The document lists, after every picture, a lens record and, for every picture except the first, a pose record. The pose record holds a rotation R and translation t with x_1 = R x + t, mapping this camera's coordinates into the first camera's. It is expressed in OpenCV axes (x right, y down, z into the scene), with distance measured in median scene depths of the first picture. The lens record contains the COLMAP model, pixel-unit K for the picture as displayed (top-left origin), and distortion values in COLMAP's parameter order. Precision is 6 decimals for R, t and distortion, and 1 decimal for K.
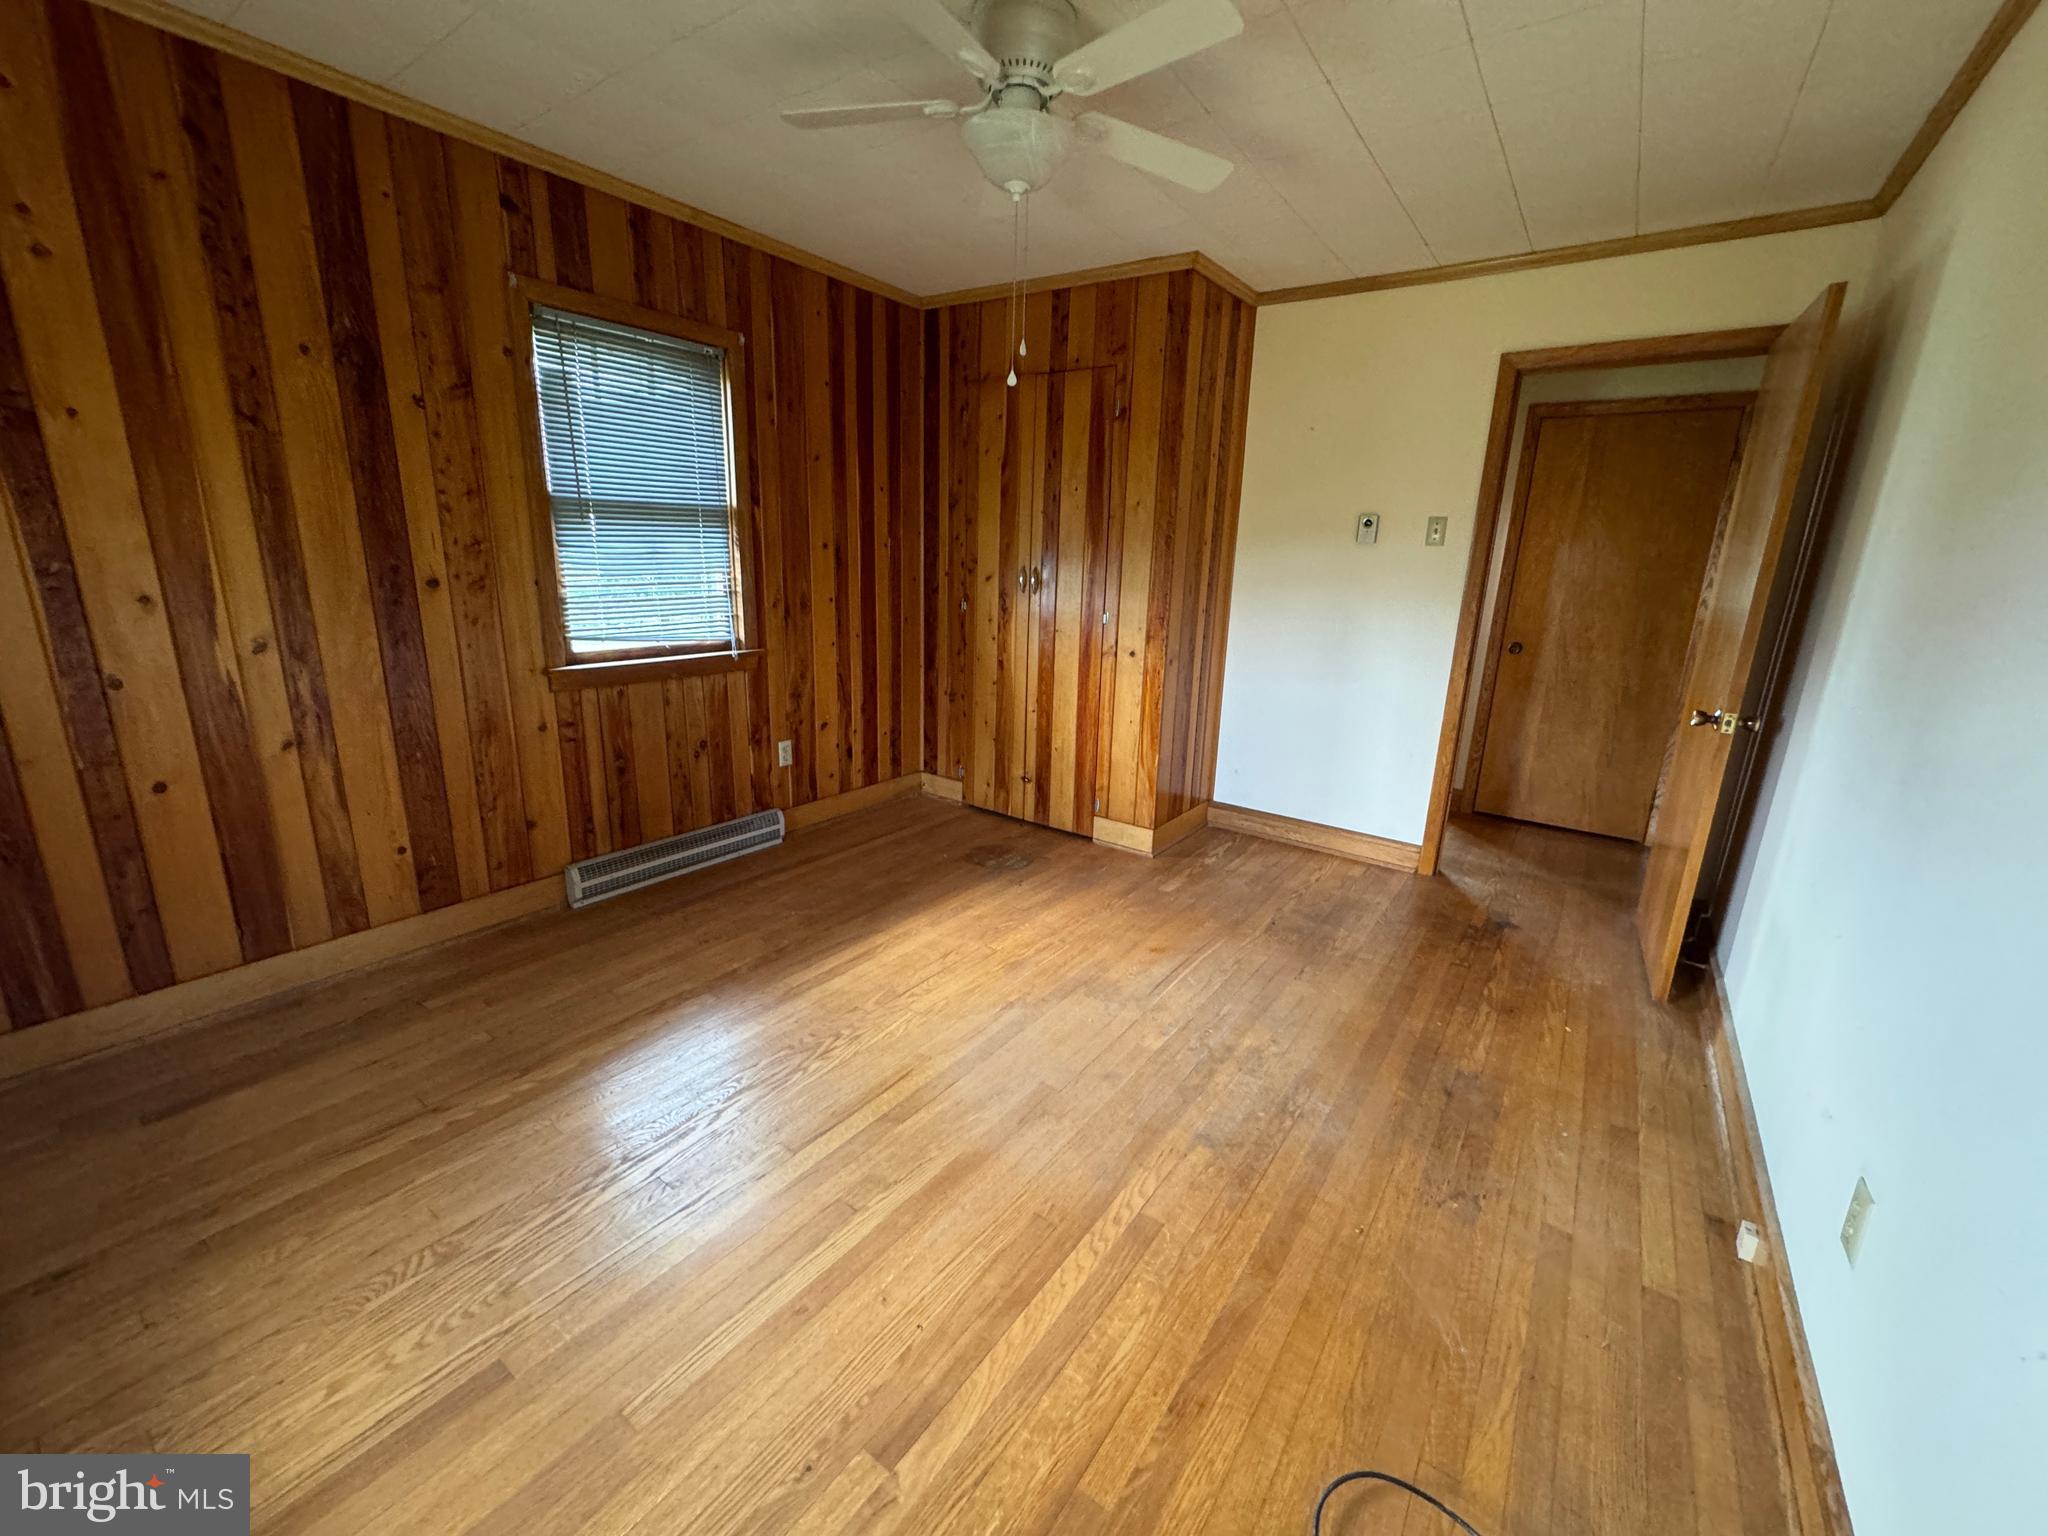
lens RADIAL K [[828.5, 0, 1021.8], [0, 828.5, 771.1], [0, 0, 1]] dist [0.002731, -0.000069]
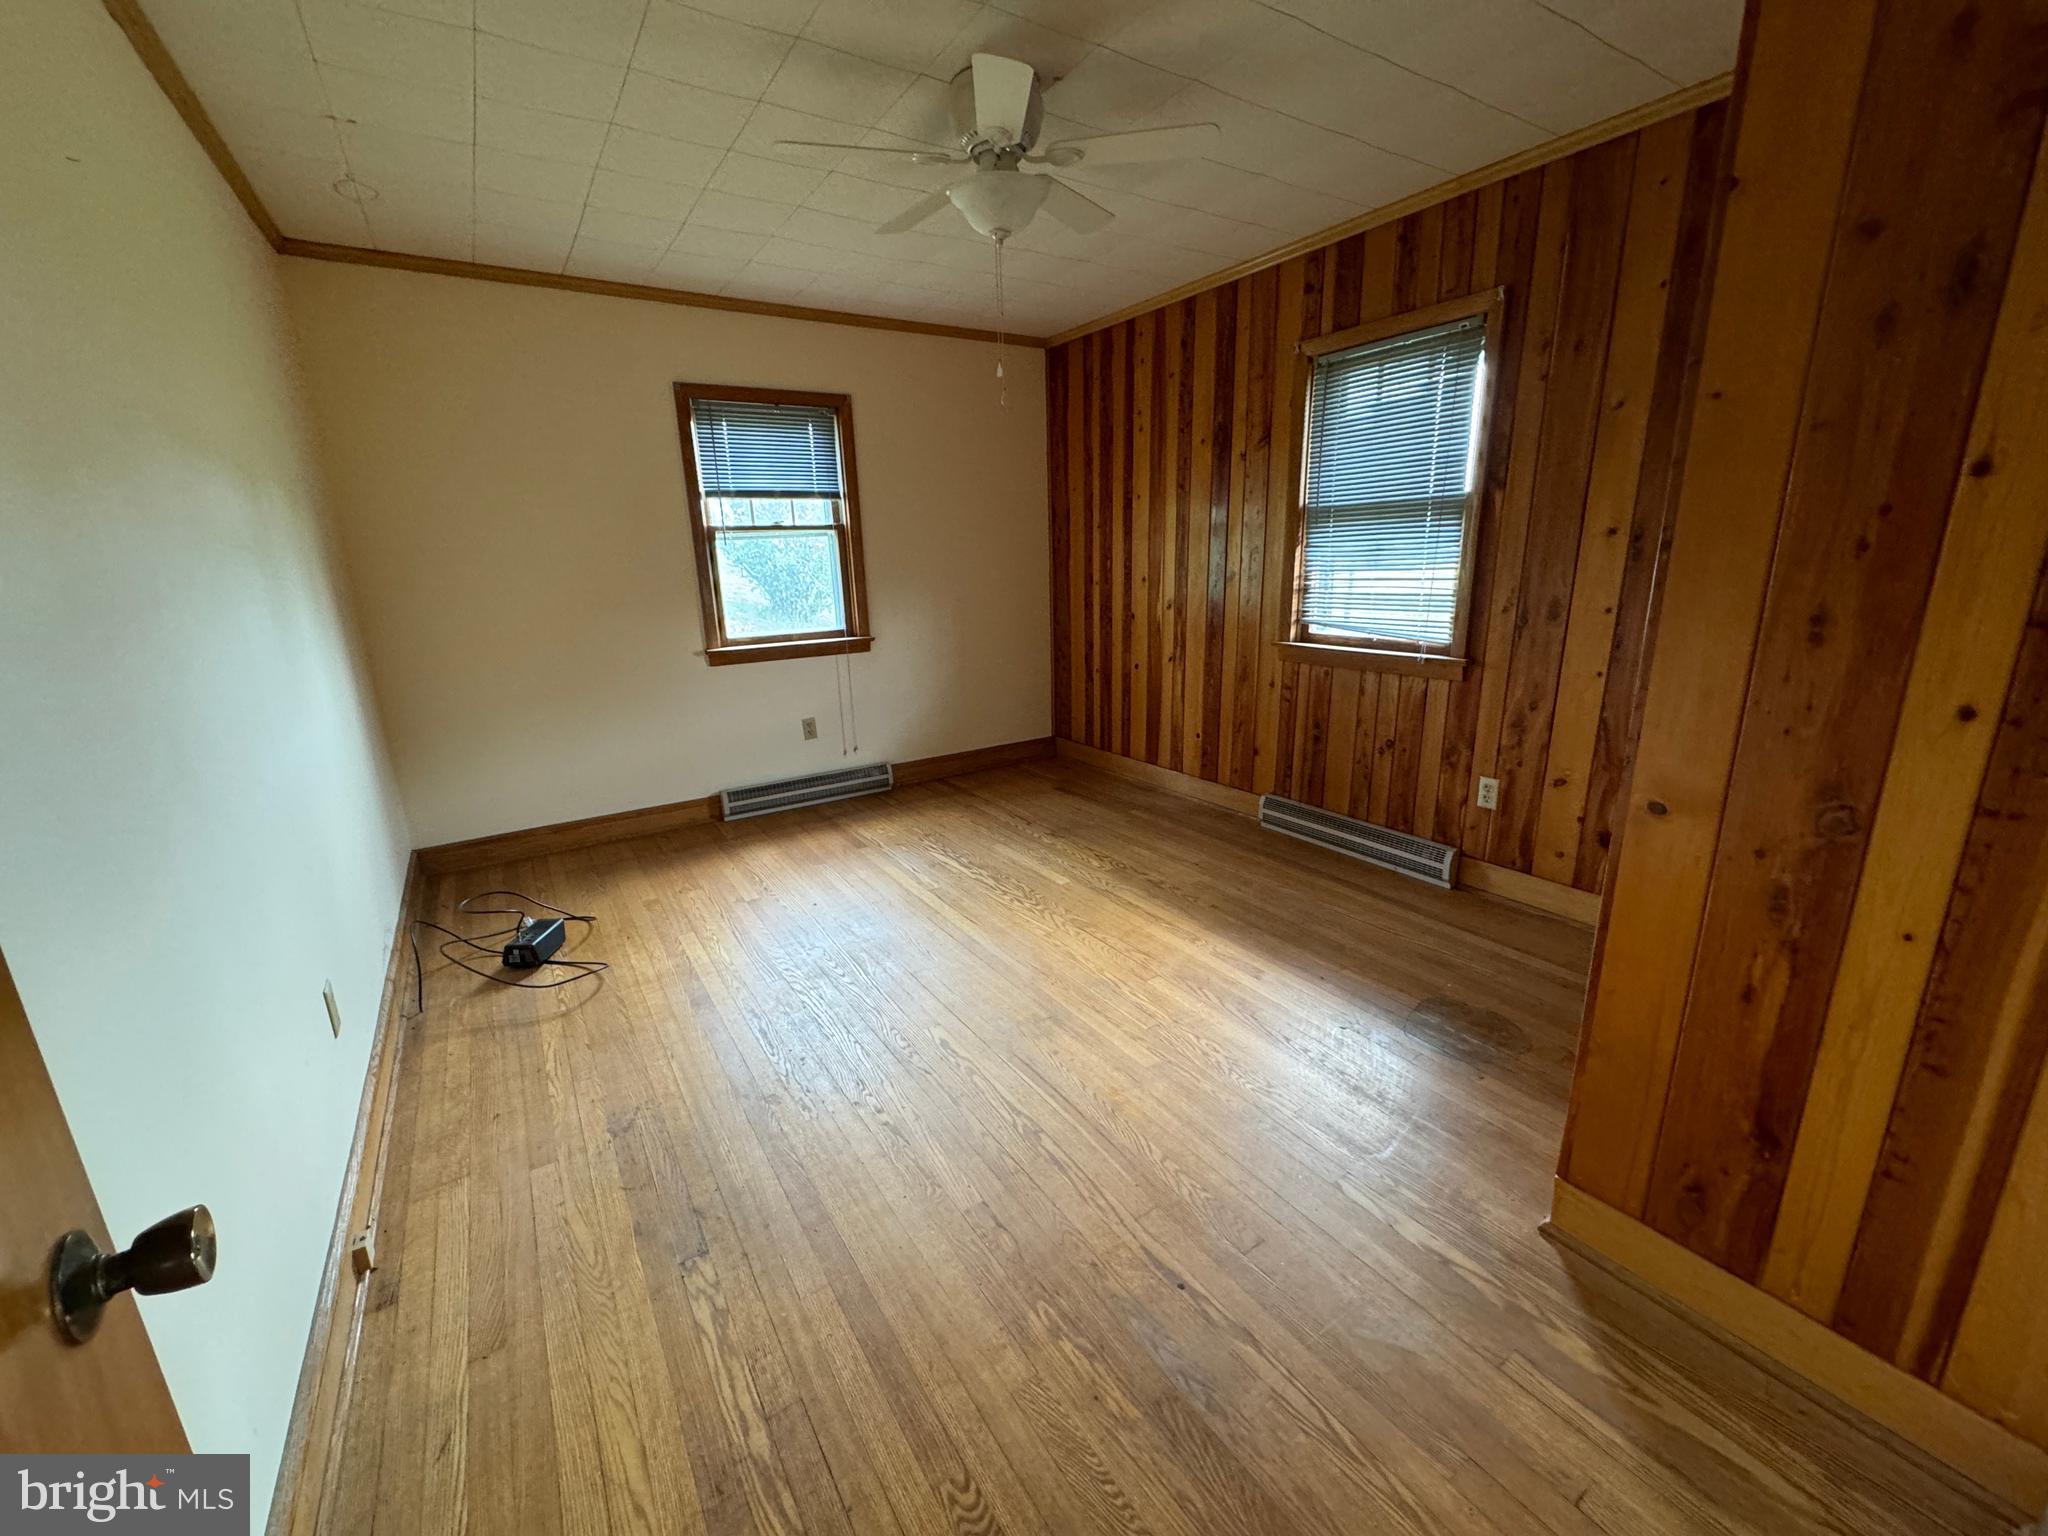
lens RADIAL K [[828.5, 0, 1021.8], [0, 828.5, 771.1], [0, 0, 1]] dist [0.002731, -0.000069]
pose [[-0.370573, 0.221190, -0.902081, 0.764640], [-0.224210, 0.921204, 0.317984, -0.246296], [0.901335, 0.320092, -0.291781, 1.025757]]
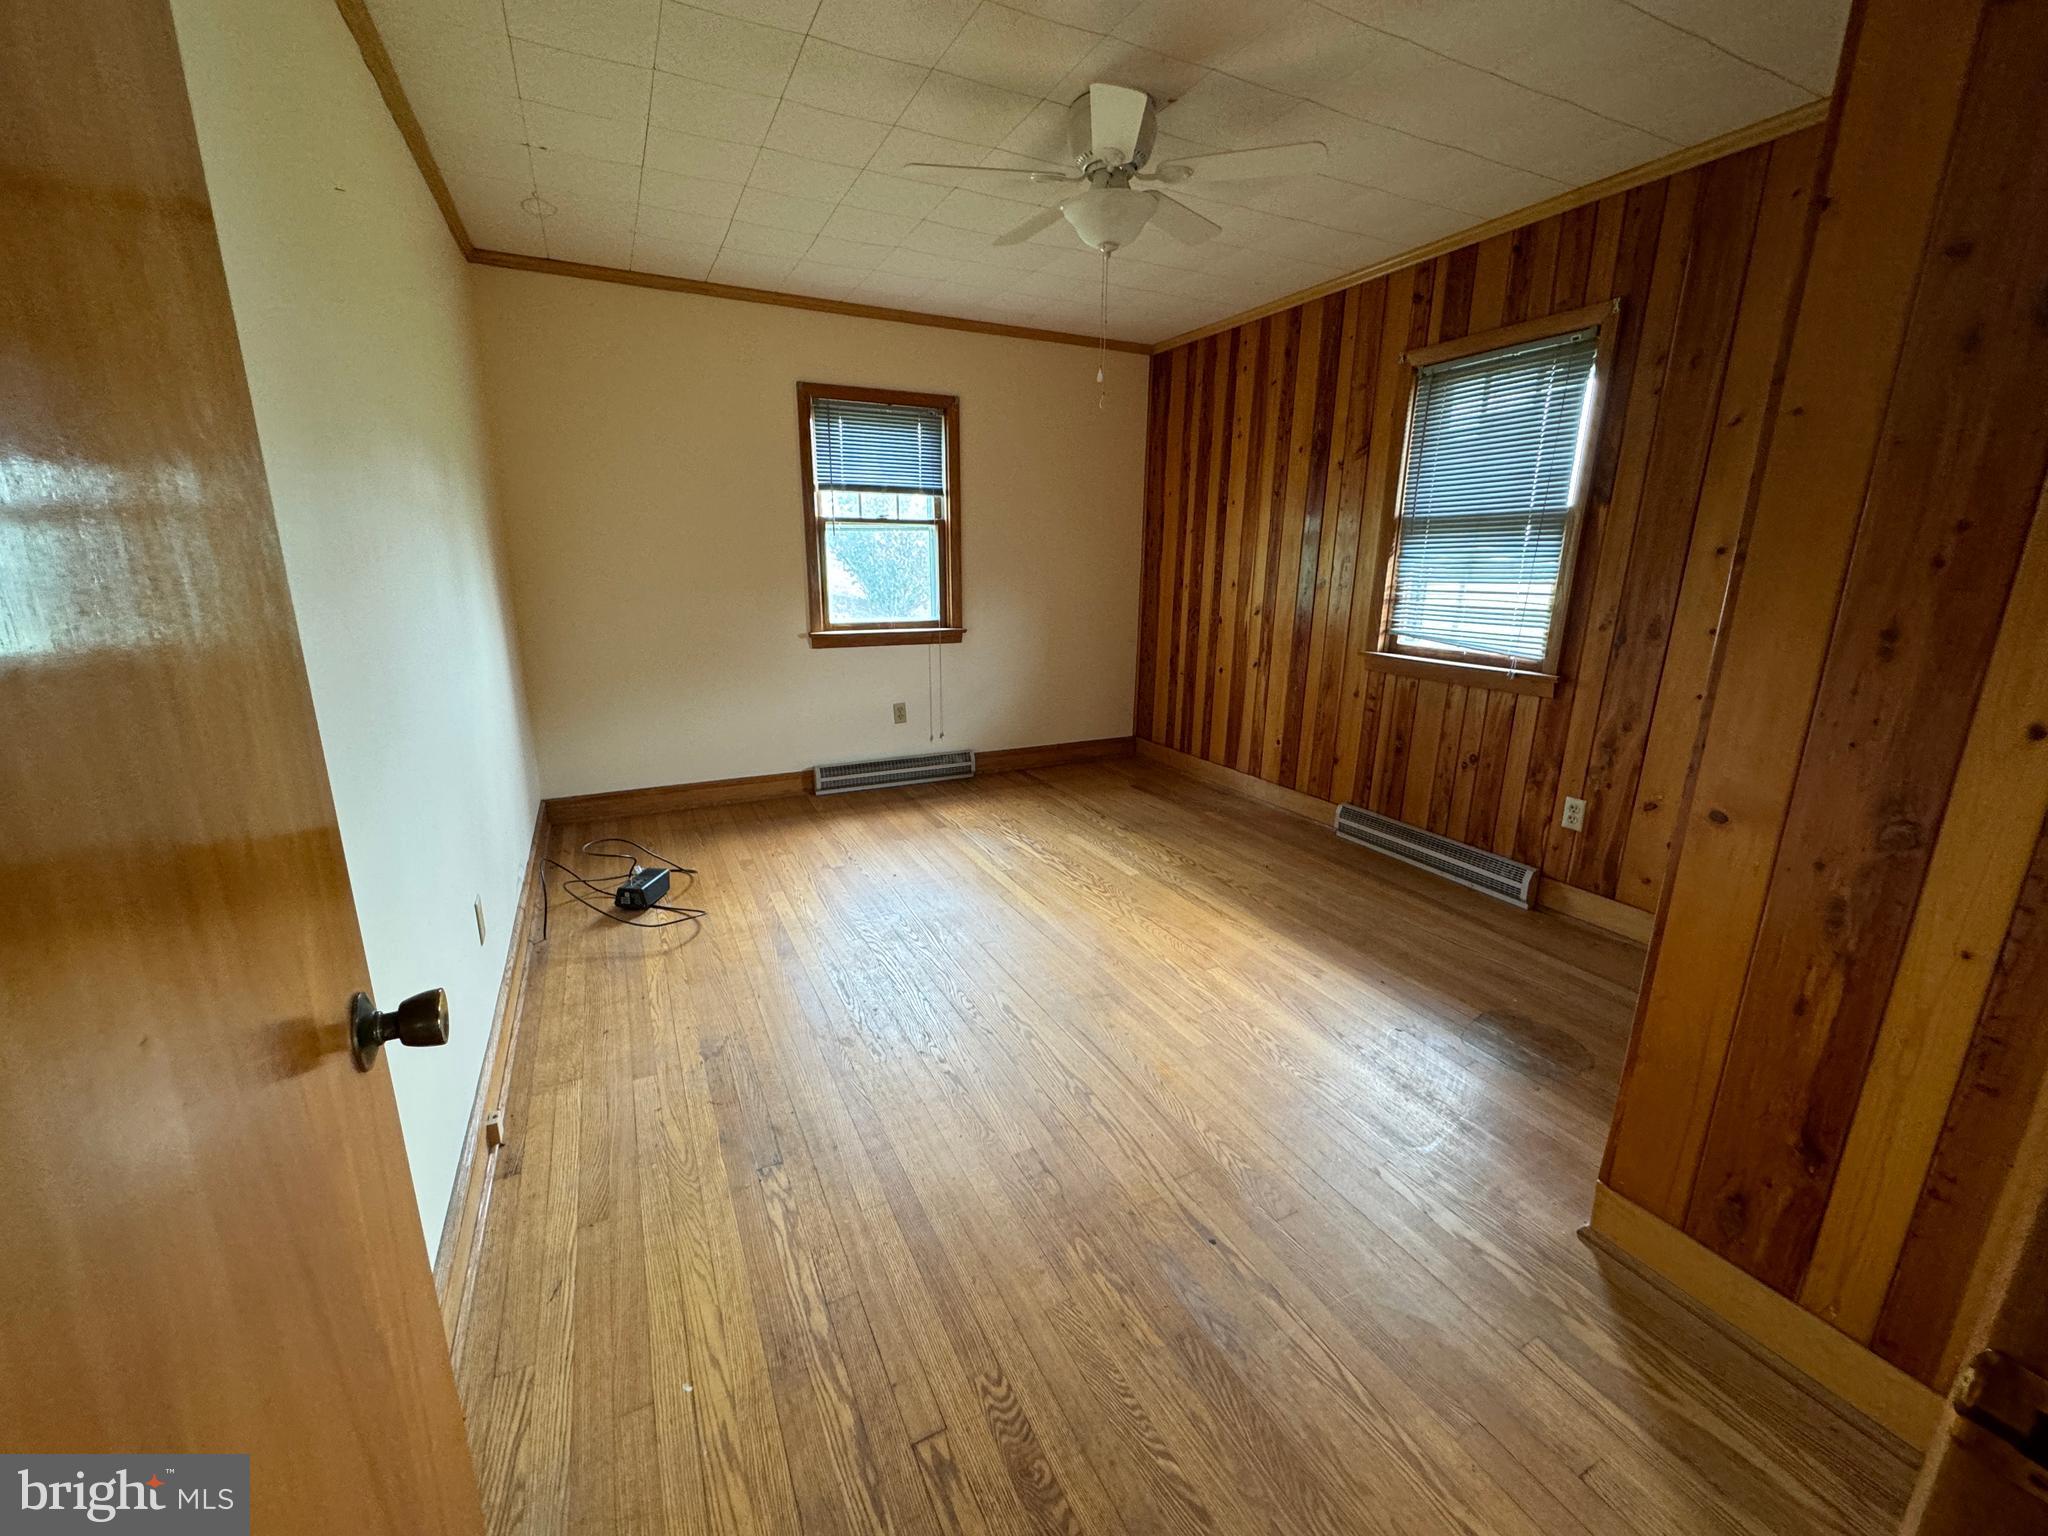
lens RADIAL K [[828.5, 0, 1021.8], [0, 828.5, 771.1], [0, 0, 1]] dist [0.002731, -0.000069]
pose [[-0.471232, 0.189742, -0.861359, 0.803223], [-0.250726, 0.907481, 0.337069, -0.242687], [0.845622, 0.374803, -0.380060, 1.051824]]
